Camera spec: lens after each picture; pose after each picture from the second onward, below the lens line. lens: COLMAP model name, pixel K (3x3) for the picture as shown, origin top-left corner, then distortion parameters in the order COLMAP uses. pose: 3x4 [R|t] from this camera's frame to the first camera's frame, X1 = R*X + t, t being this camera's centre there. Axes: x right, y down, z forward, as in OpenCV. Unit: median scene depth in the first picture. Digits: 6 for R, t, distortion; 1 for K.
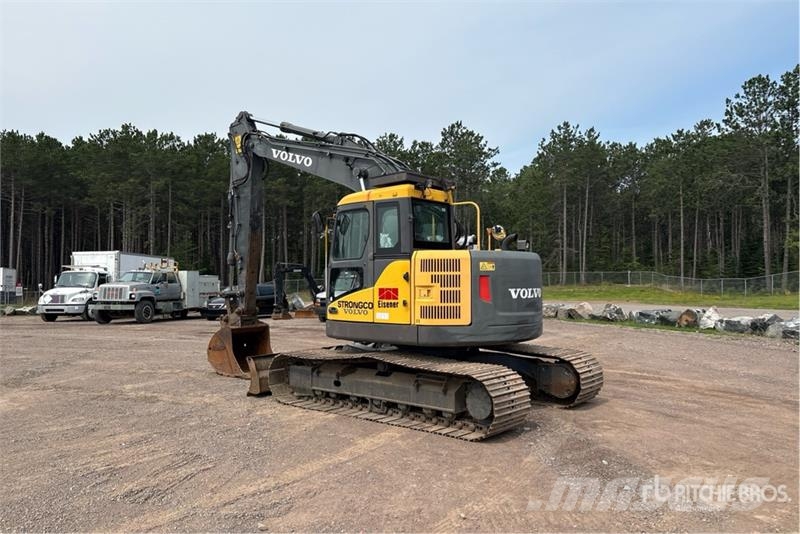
lens RADIAL K [[604.6, 0, 405.9], [0, 604.6, 278.5], [0, 0, 1]] dist [0.056167, -0.054149]
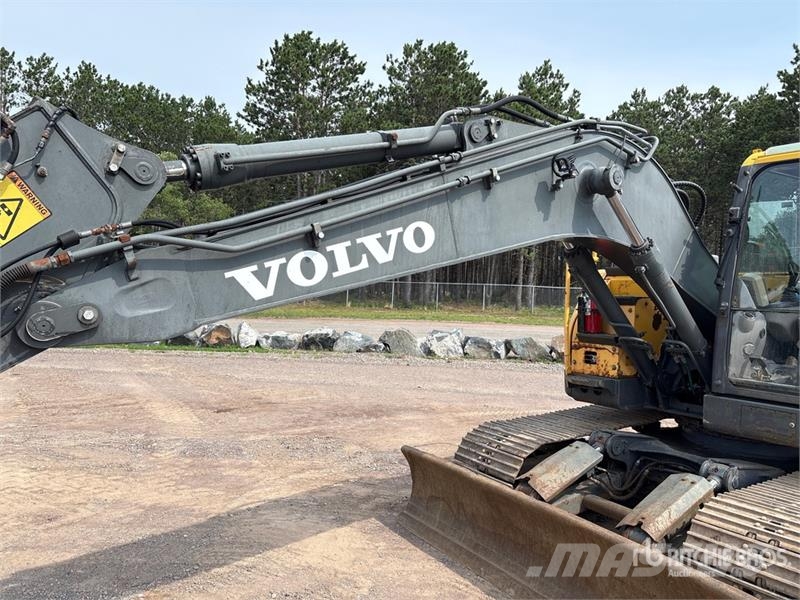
lens RADIAL K [[603.8, 0, 402.3], [0, 603.8, 301.7], [0, 0, 1]] dist [0.053732, -0.060351]
pose [[0.293961, 0.004246, 0.955808, -0.286766], [-0.043499, 0.999013, 0.008940, 0.000273], [-0.954827, -0.044204, 0.293856, 0.554112]]
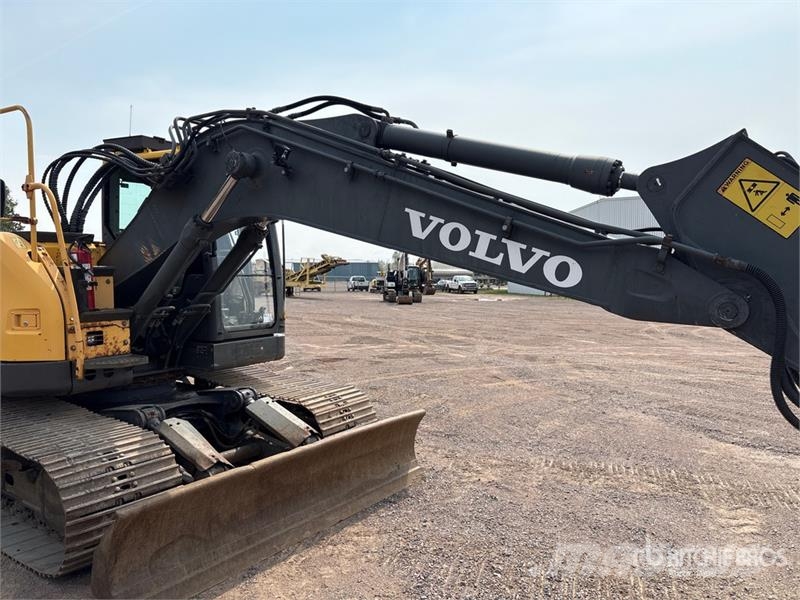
lens RADIAL K [[603.8, 0, 395.6], [0, 603.8, 299.1], [0, 0, 1]] dist [0.053732, -0.060351]
pose [[-0.996343, 0.008851, -0.084987, -0.095055], [0.005245, 0.999080, 0.042566, -0.000802], [0.085286, 0.041964, -0.995472, 0.804004]]
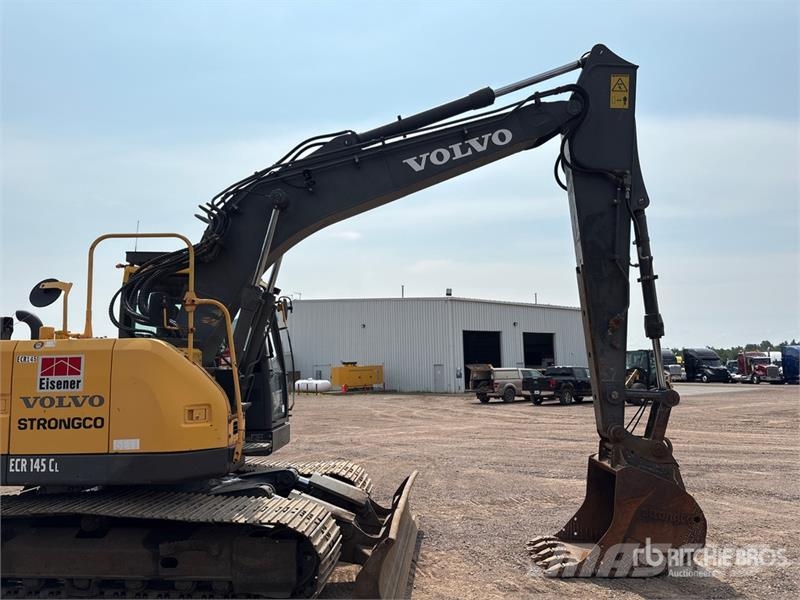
lens RADIAL K [[603.8, 0, 397.3], [0, 603.8, 299.8], [0, 0, 1]] dist [0.053732, -0.060351]
pose [[-0.810380, -0.044921, -0.584180, 0.113864], [0.021290, 0.994141, -0.105978, -0.003811], [0.585518, -0.098320, -0.804675, 0.836487]]
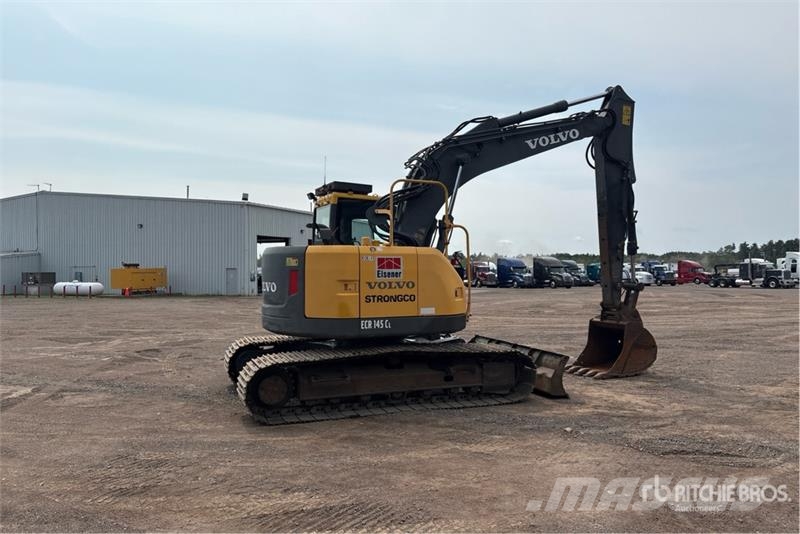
lens RADIAL K [[614.4, 0, 403.6], [0, 614.4, 271.4], [0, 0, 1]] dist [0.009786, 0.000706]
pose [[-0.467697, 0.009230, -0.883840, 0.451876], [0.003396, 0.999957, 0.008646, -0.004221], [0.883882, 0.001043, -0.467709, 0.739756]]
